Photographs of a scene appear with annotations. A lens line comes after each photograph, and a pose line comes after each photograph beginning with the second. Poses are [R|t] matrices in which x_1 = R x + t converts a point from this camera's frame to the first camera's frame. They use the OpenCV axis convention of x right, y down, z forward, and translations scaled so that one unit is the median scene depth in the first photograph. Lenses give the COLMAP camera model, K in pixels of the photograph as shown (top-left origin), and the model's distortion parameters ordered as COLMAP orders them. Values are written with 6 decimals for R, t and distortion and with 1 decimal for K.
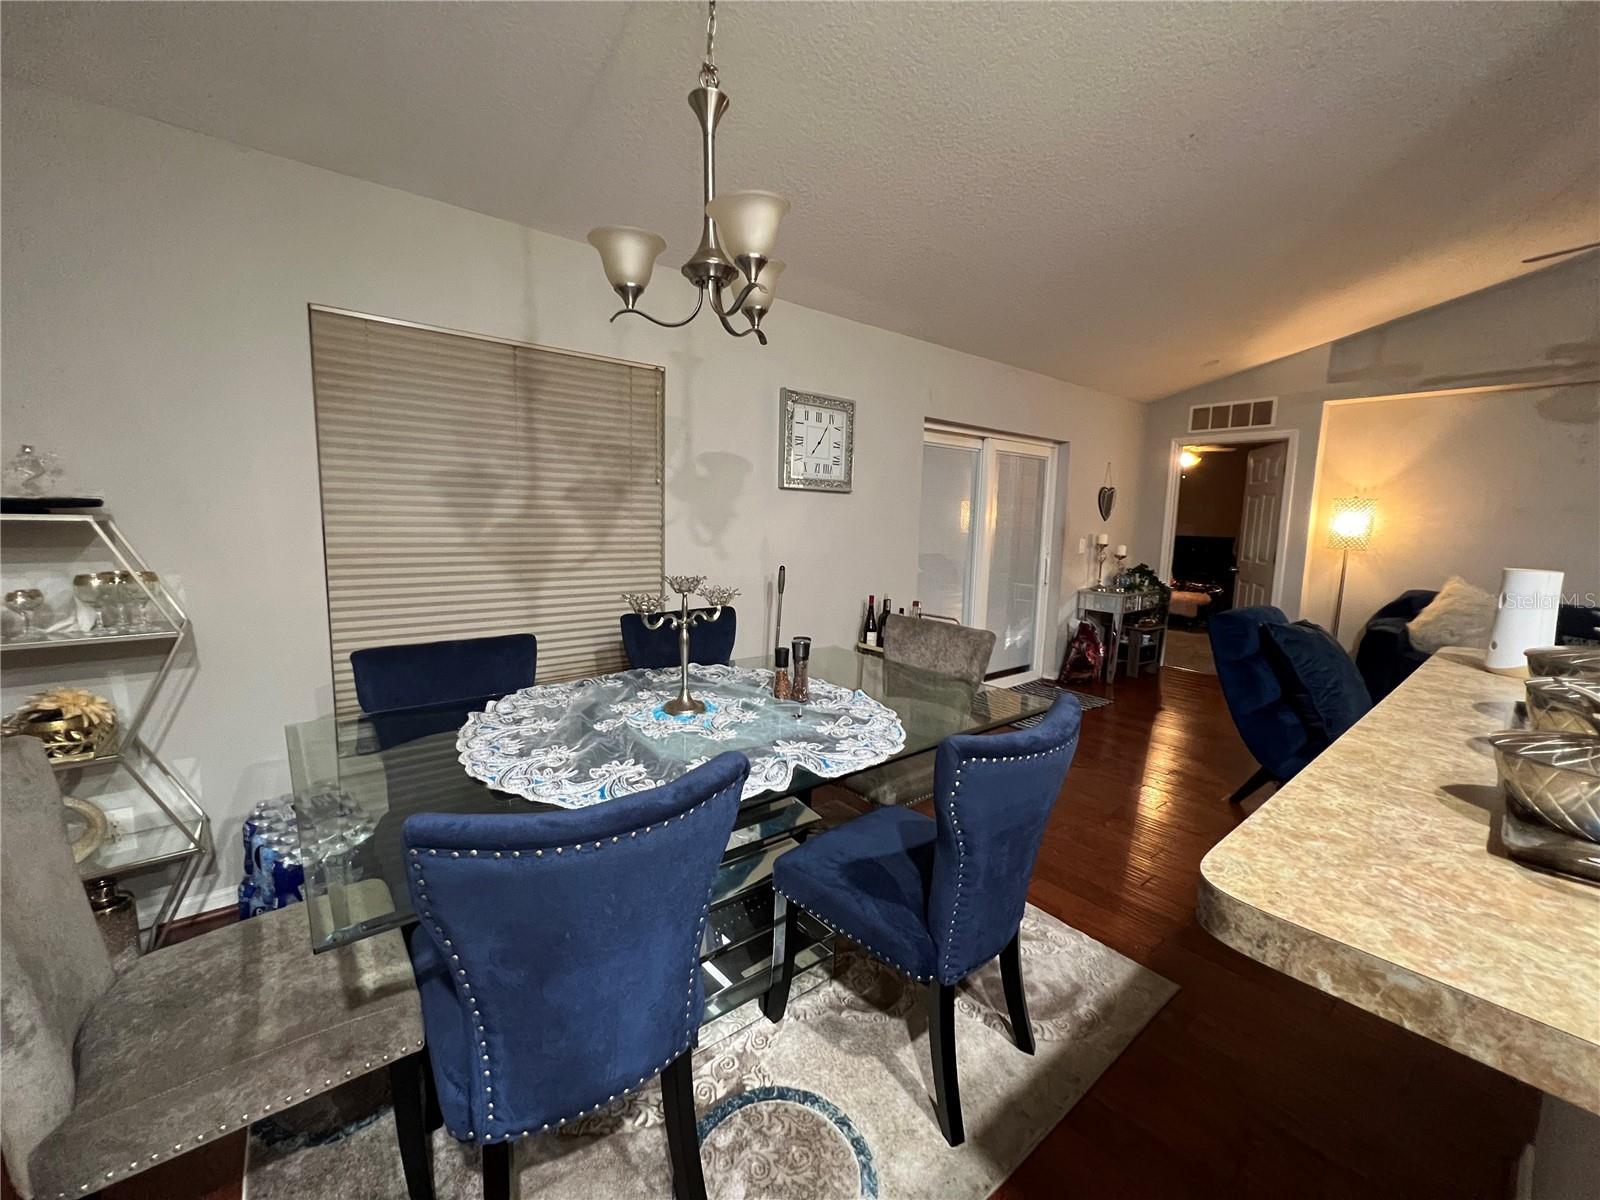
lens RADIAL K [[647.1, 0, 795.9], [0, 647.1, 601.8], [0, 0, 1]] dist [-0.000179, 0.000001]
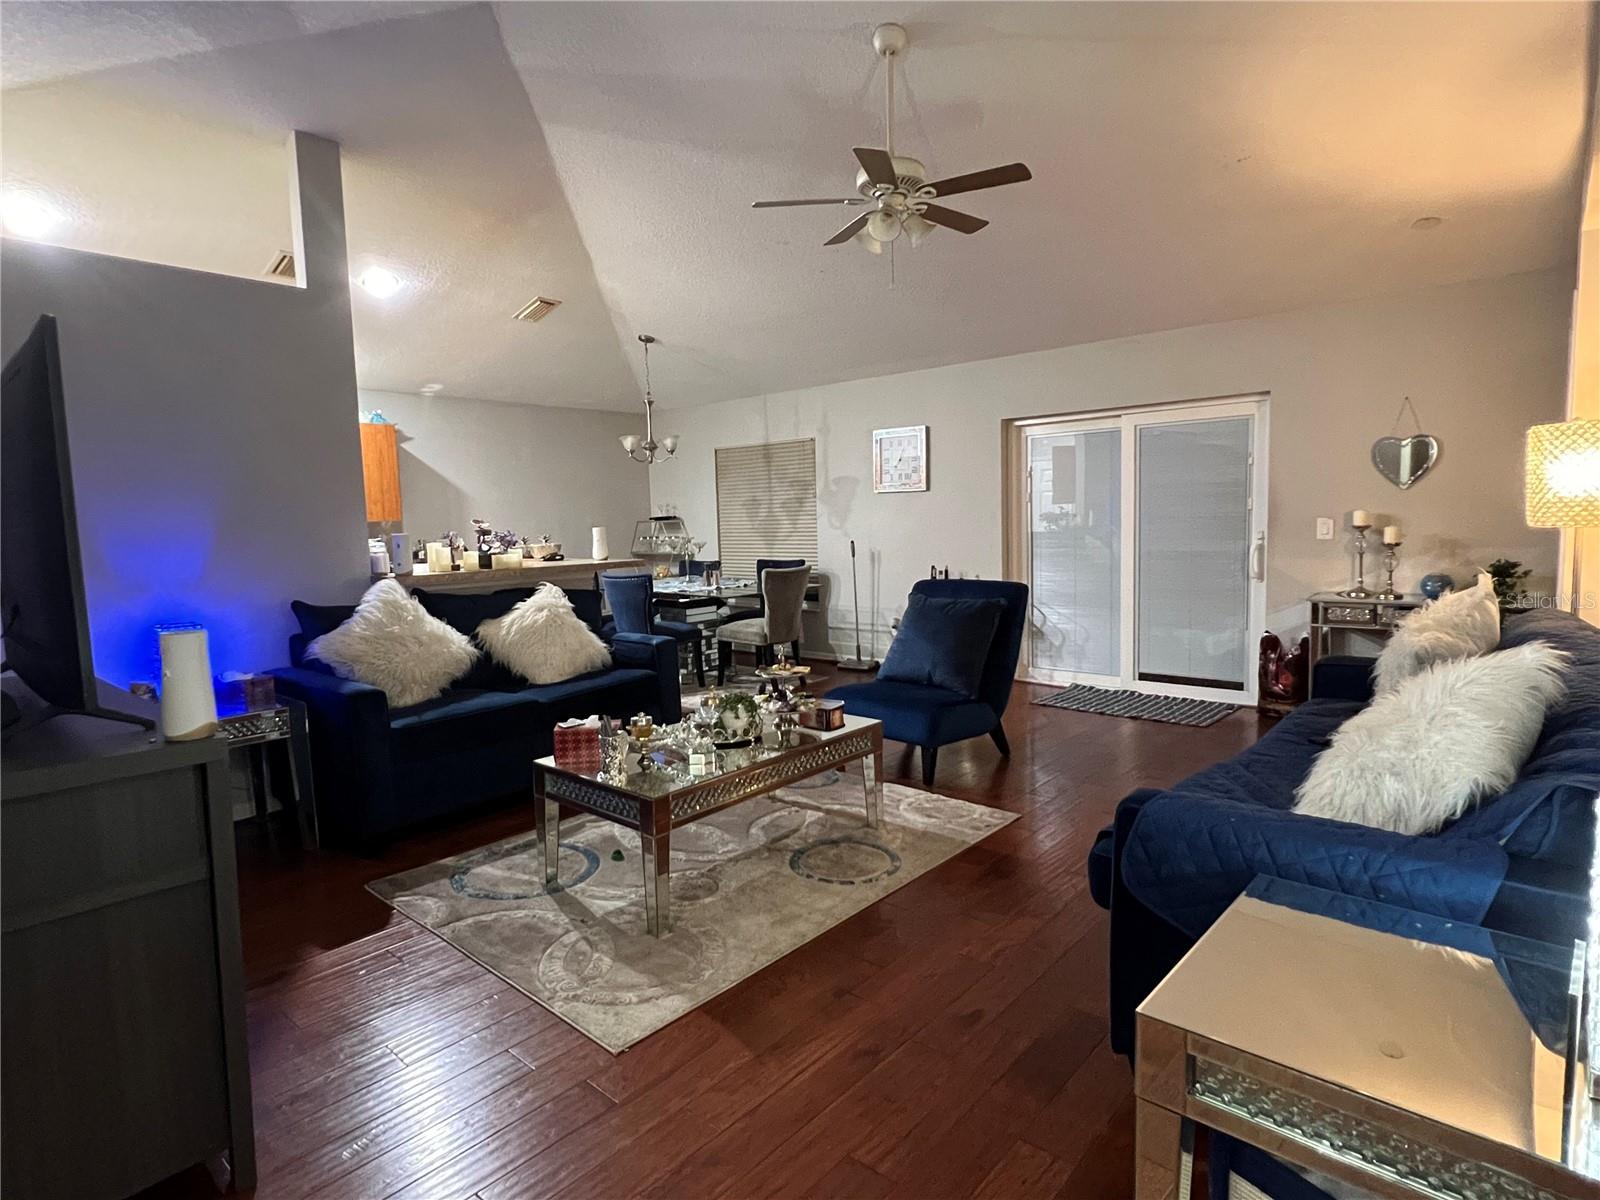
lens RADIAL K [[857.3, 0, 800.4], [0, 857.3, 596.6], [0, 0, 1]] dist [-0.003479, 0.001713]
pose [[0.156915, 0.065400, -0.985444, 2.294270], [-0.098744, 0.993844, 0.050234, -0.010973], [0.982663, 0.089424, 0.162406, 0.563129]]
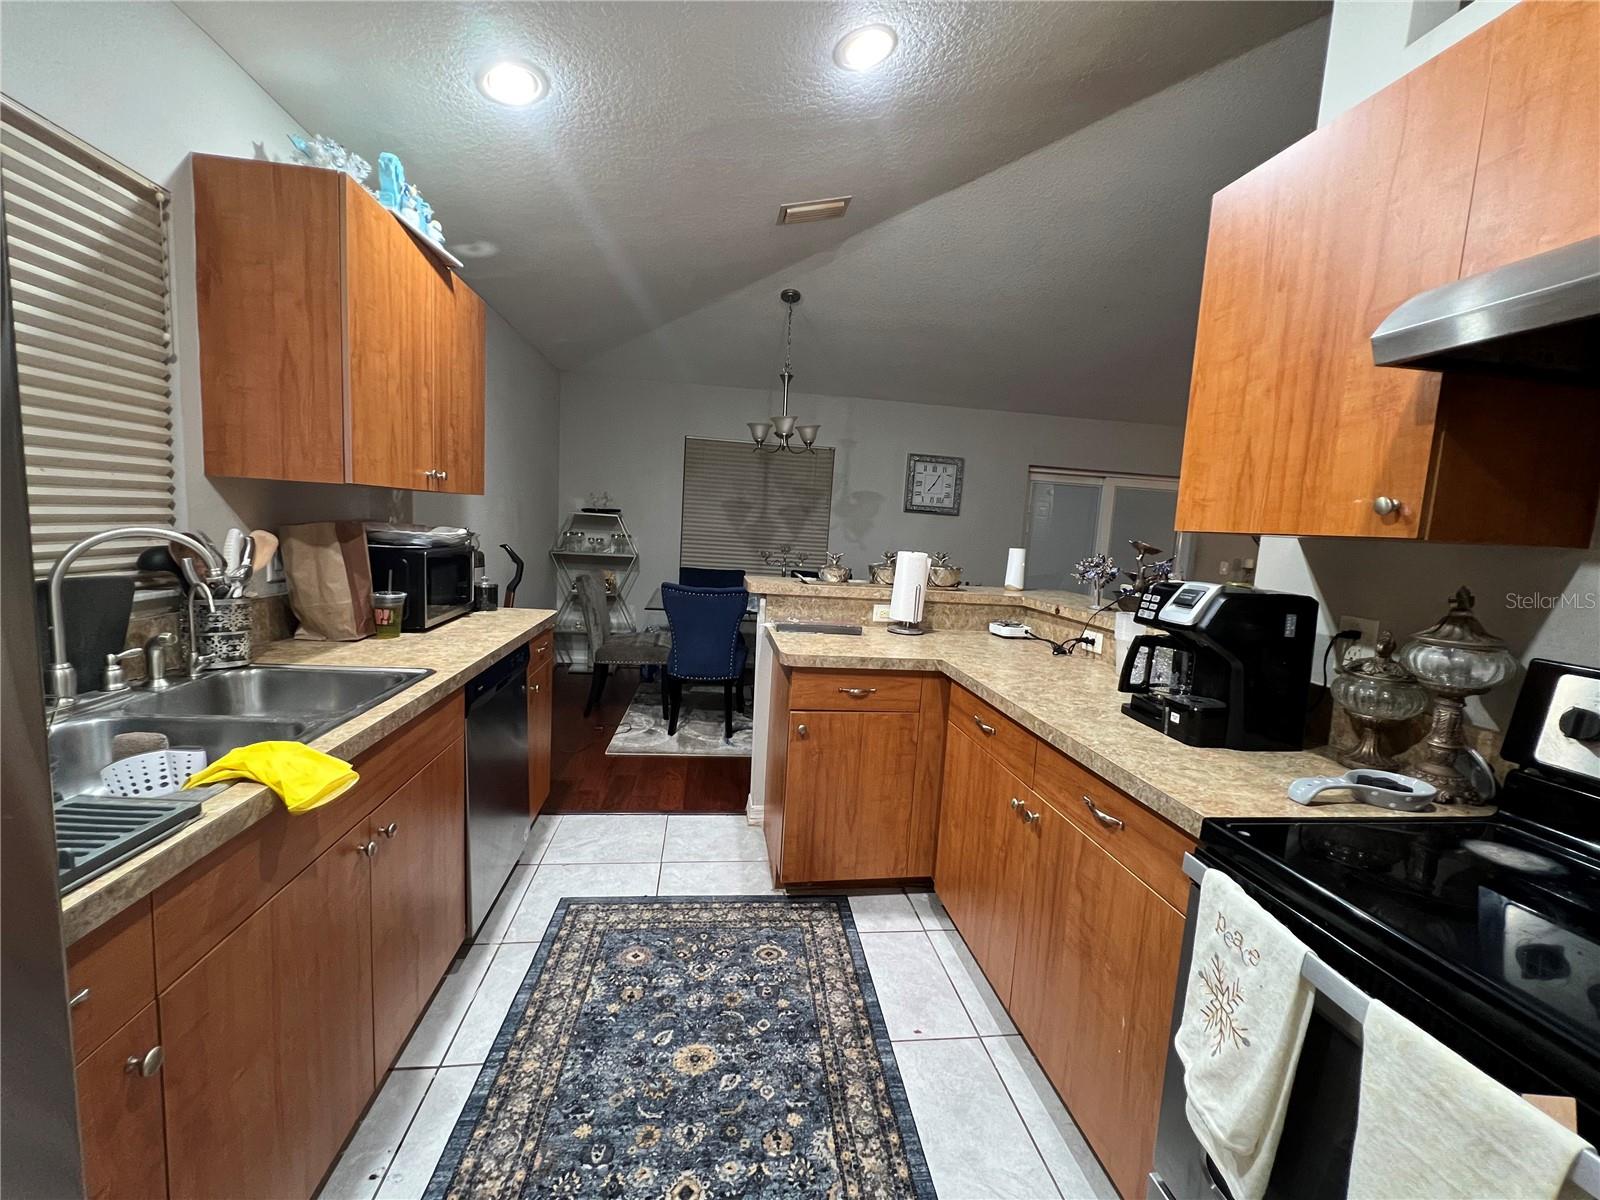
lens RADIAL K [[647.1, 0, 794.9], [0, 647.1, 603.4], [0, 0, 1]] dist [-0.000179, 0.000001]
pose [[0.858398, 0.088096, -0.505363, 0.692332], [-0.105826, 0.994364, -0.006413, 0.121759], [0.501950, 0.058986, 0.862883, -0.682617]]
